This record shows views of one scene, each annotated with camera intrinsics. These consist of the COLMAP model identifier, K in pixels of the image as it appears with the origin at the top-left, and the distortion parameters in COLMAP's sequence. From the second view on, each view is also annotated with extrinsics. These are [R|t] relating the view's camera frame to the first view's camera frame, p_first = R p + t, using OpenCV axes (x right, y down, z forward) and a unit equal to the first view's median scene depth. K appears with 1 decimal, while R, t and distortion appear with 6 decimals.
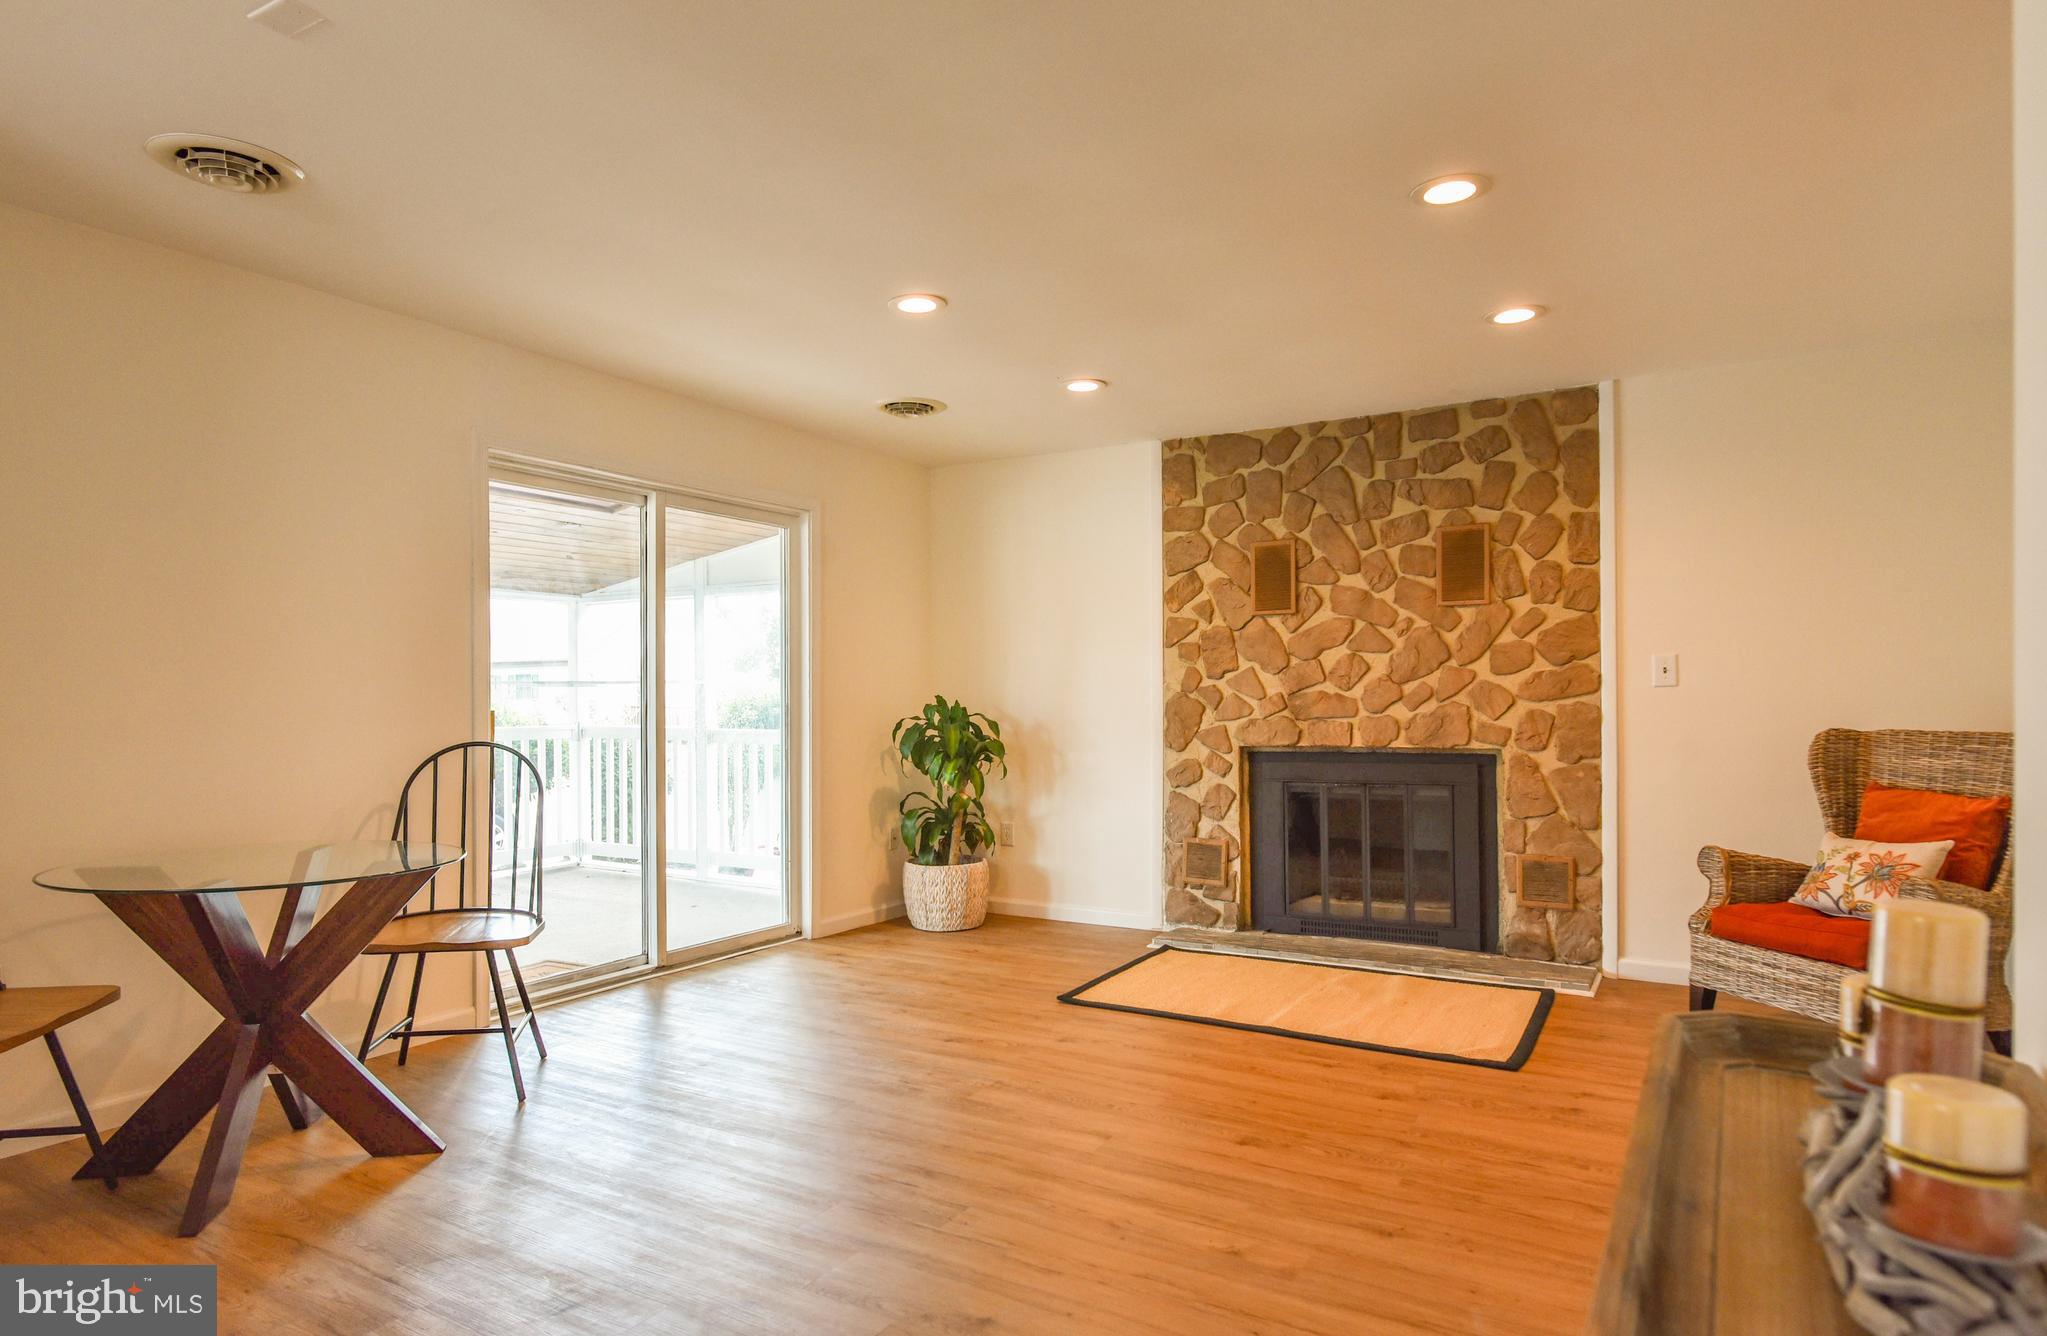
lens RADIAL K [[1157.8, 0, 988.1], [0, 1157.8, 706.5], [0, 0, 1]] dist [0.001668, -0.000031]
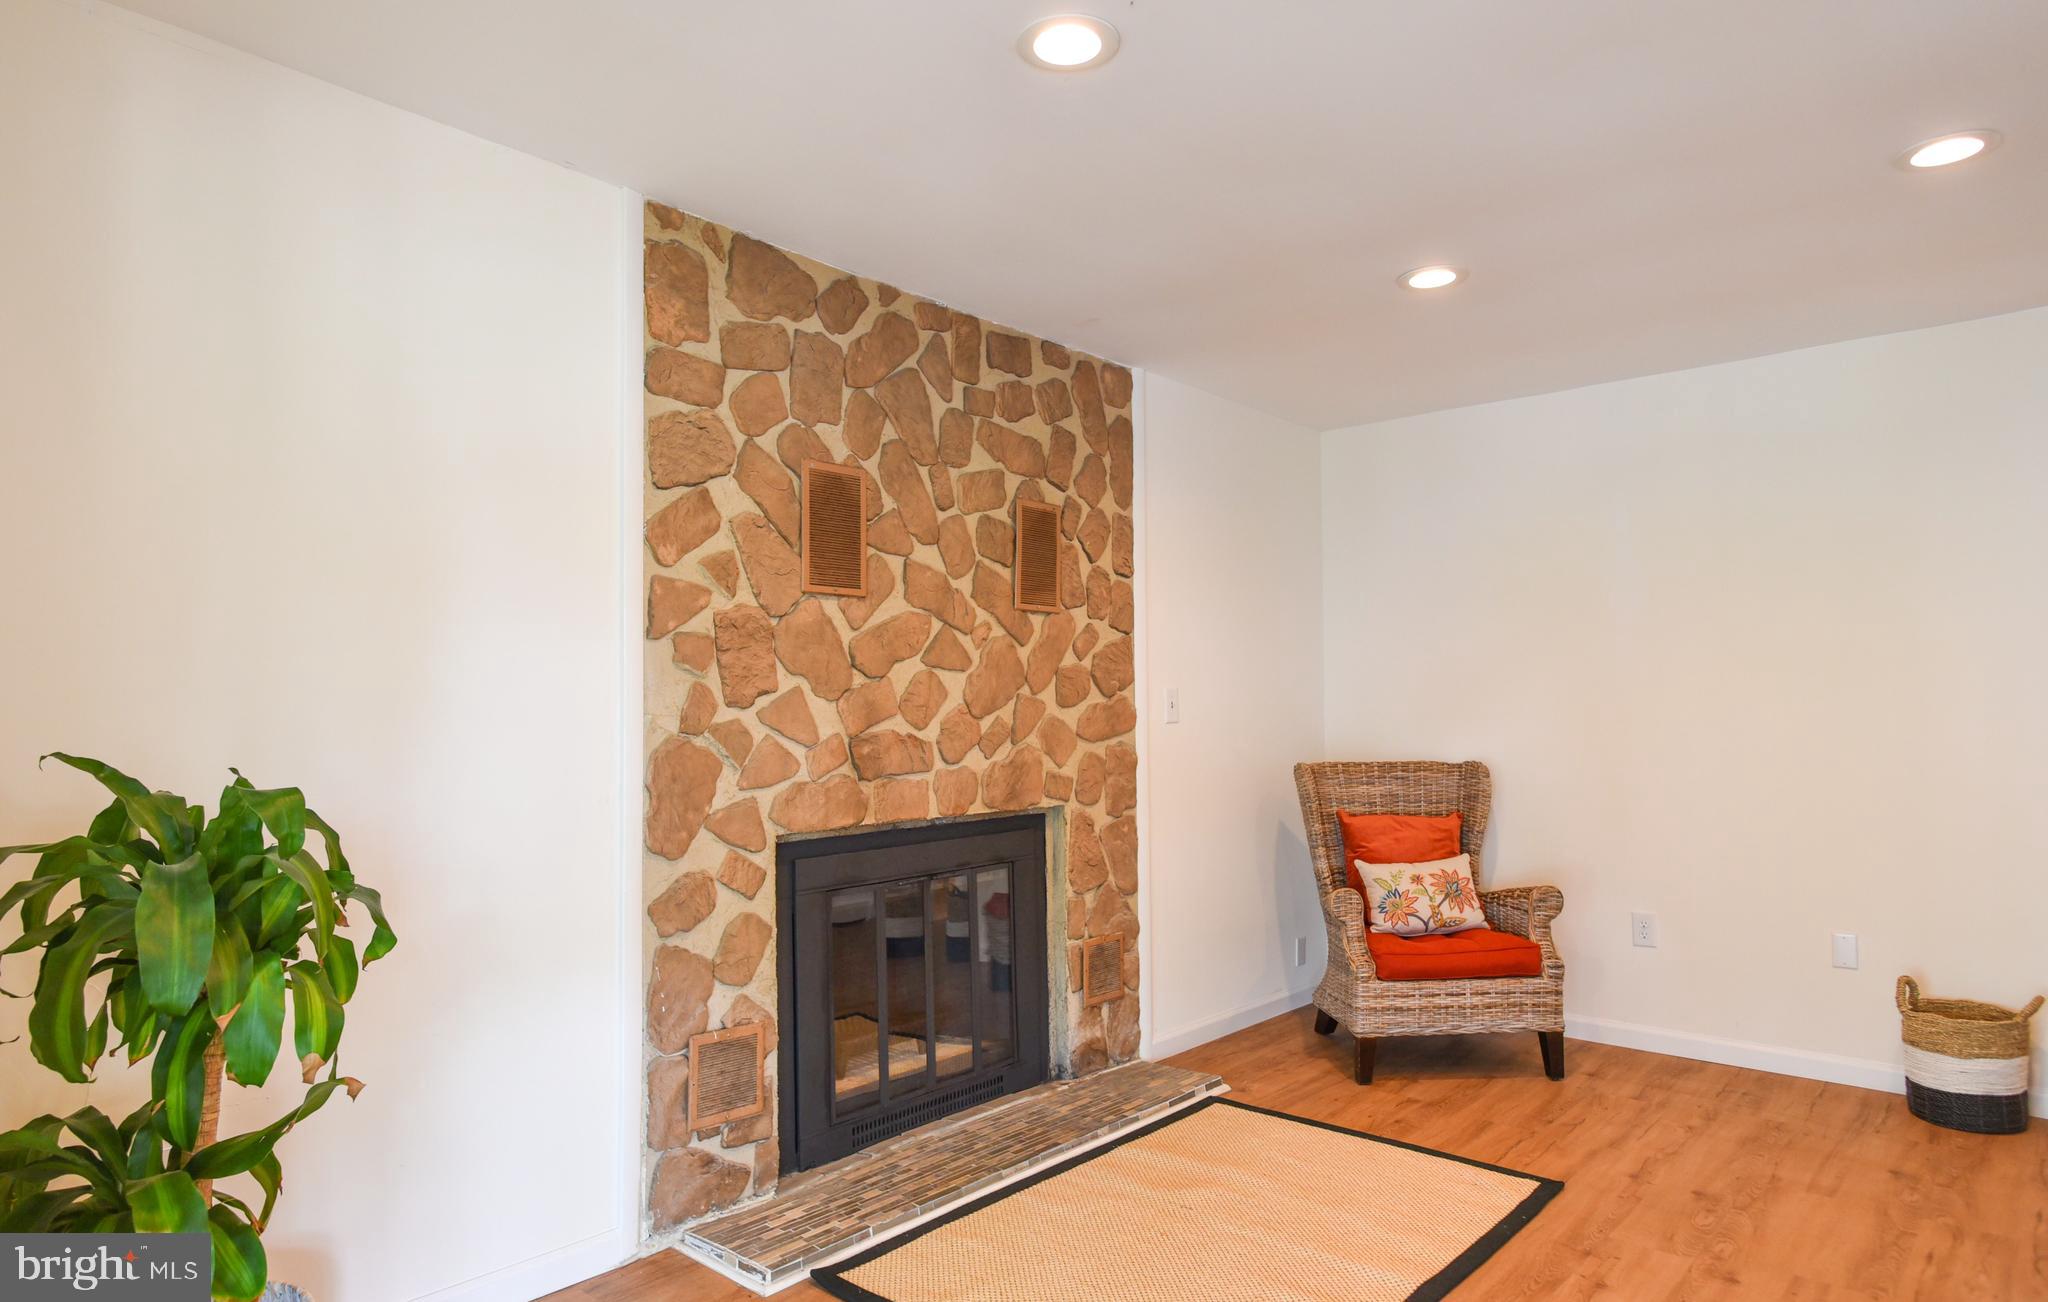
lens RADIAL K [[1240.2, 0, 945.7], [0, 1240.2, 690.9], [0, 0, 1]] dist [-0.000568, 0.001093]
pose [[0.175634, 0.024042, 0.984162, -0.360632], [0.014206, 0.999536, -0.026953, -0.016911], [-0.984353, 0.018714, 0.175211, 0.904601]]
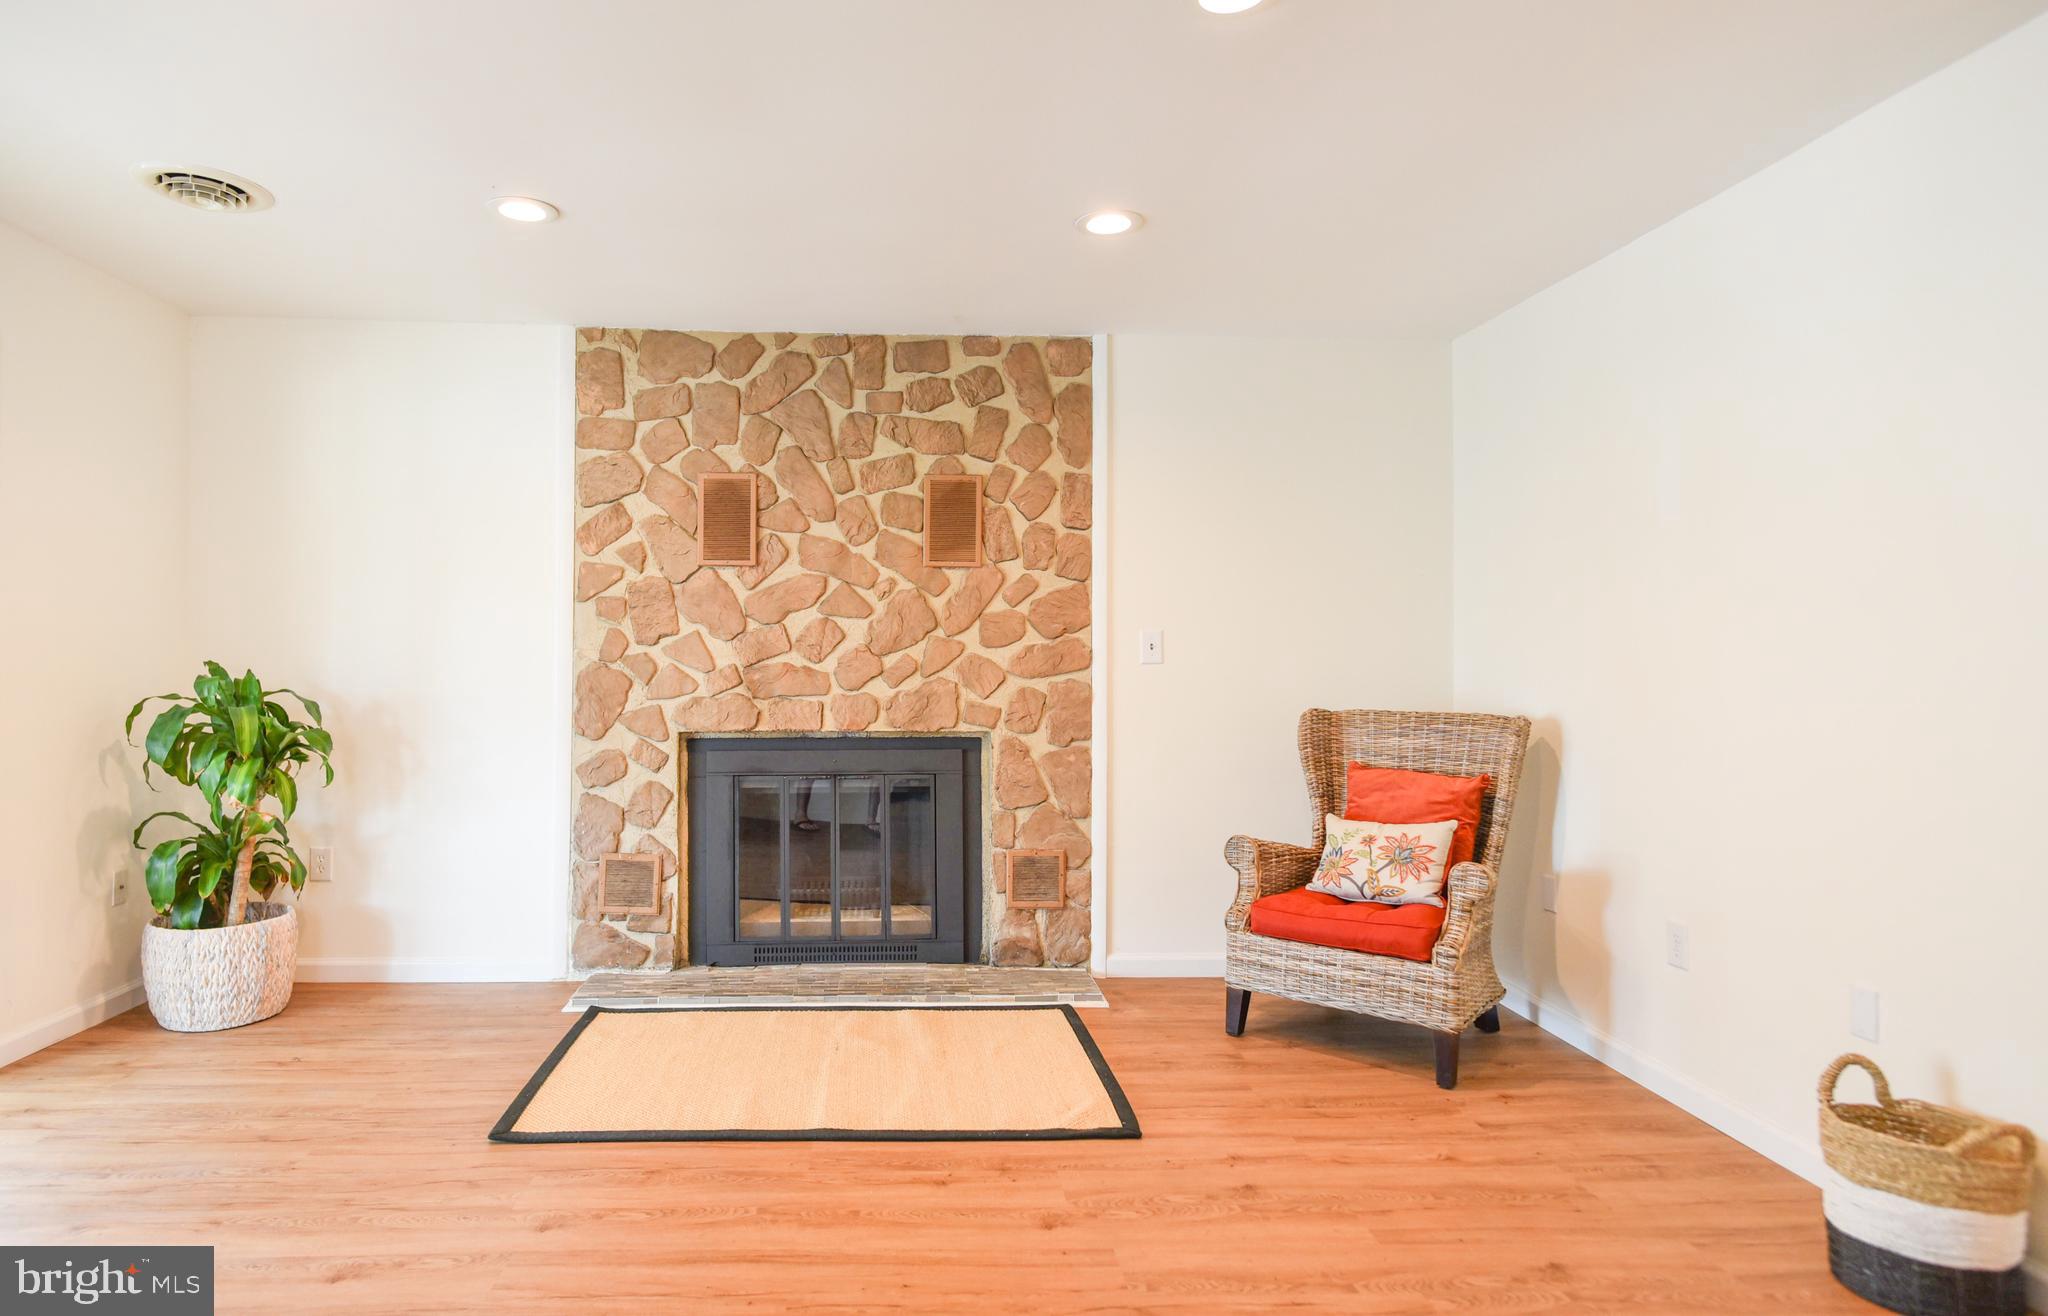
lens RADIAL K [[1147.8, 0, 914.7], [0, 1147.8, 654.9], [0, 0, 1]] dist [0.000646, -0.000094]
pose [[0.827053, 0.014905, 0.561926, -0.095242], [-0.007946, 0.999859, -0.014826, -0.008179], [-0.562067, 0.007797, 0.827055, 0.297733]]
